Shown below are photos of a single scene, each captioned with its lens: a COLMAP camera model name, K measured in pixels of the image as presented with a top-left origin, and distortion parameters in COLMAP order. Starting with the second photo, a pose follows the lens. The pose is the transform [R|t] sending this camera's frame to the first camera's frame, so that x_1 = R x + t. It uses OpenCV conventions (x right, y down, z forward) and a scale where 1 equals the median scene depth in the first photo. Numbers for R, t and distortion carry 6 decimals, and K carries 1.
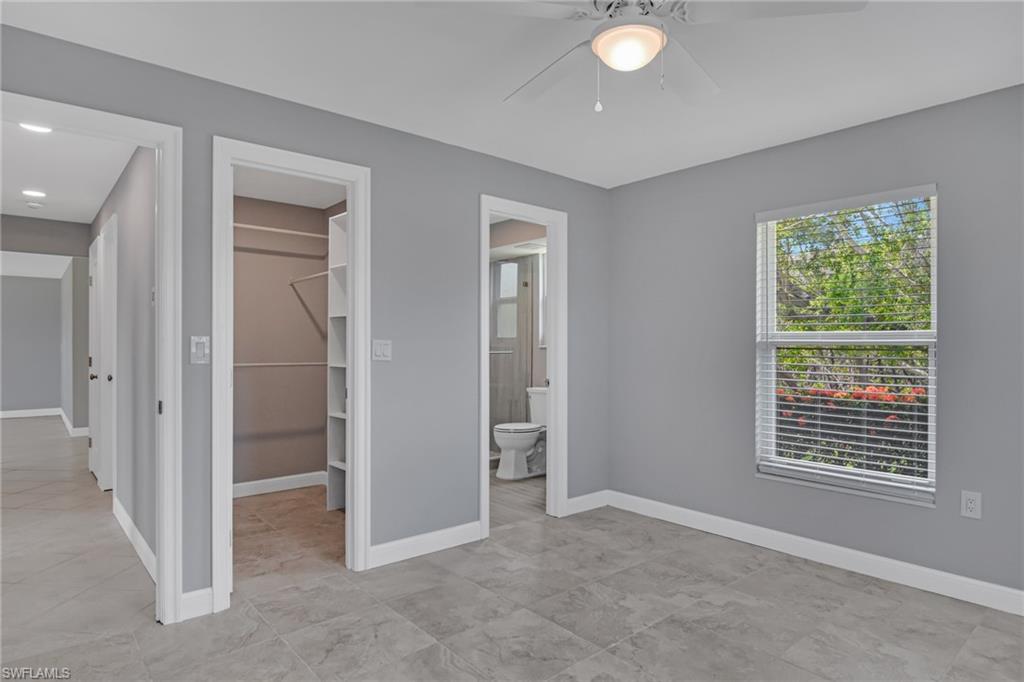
lens RADIAL K [[559.9, 0, 514.5], [0, 559.9, 345.6], [0, 0, 1]] dist [0.001541, 0.000652]
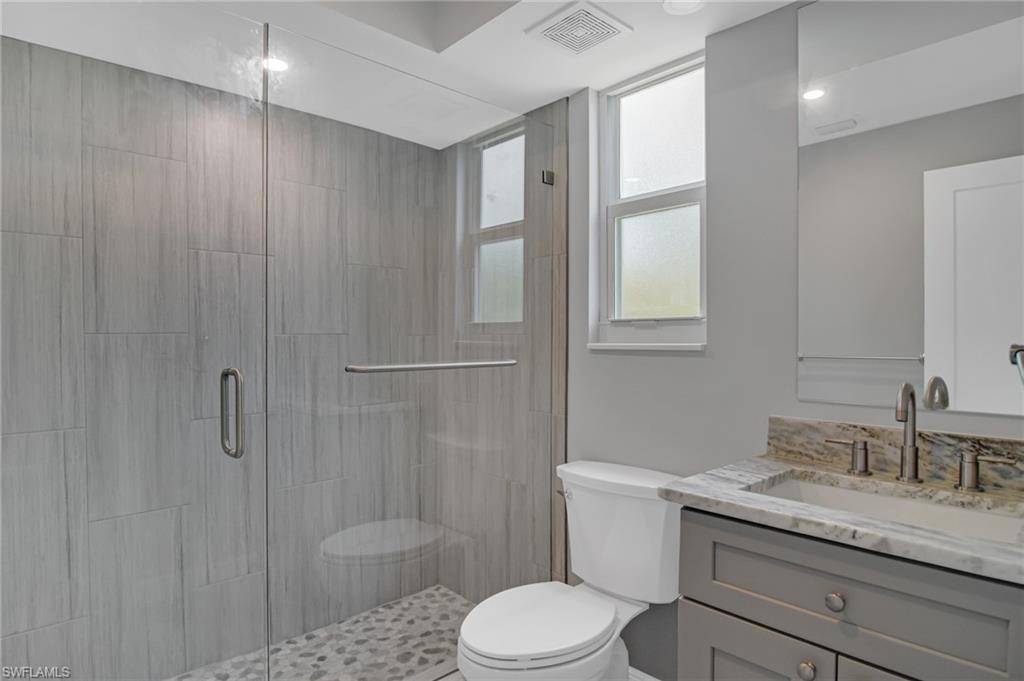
lens RADIAL K [[547.9, 0, 512.4], [0, 547.9, 346.4], [0, 0, 1]] dist [-0.001444, -0.010257]
pose [[0.999504, -0.000159, 0.031504, -0.015715], [-0.000268, 0.999908, 0.013563, -0.002845], [-0.031503, -0.013565, 0.999412, 0.627341]]
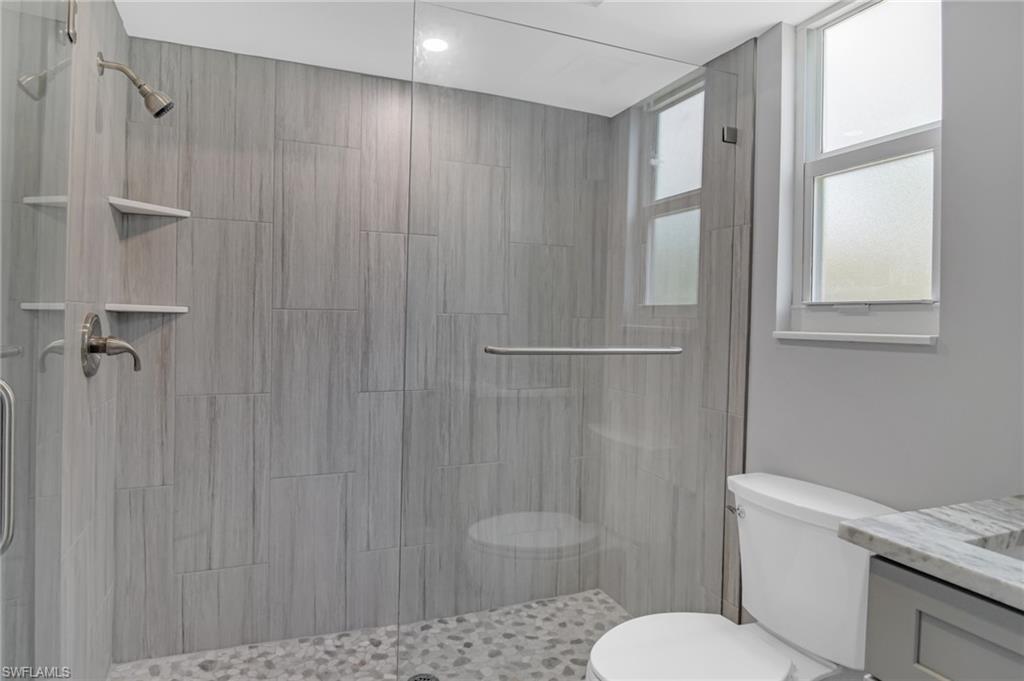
lens RADIAL K [[568.5, 0, 512.3], [0, 568.5, 323.7], [0, 0, 1]] dist [-0.003610, -0.011240]
pose [[0.949651, 0.025067, -0.312305, 0.005250], [-0.024538, 0.999683, 0.005623, -0.002285], [0.312347, 0.002324, 0.949965, 0.648204]]
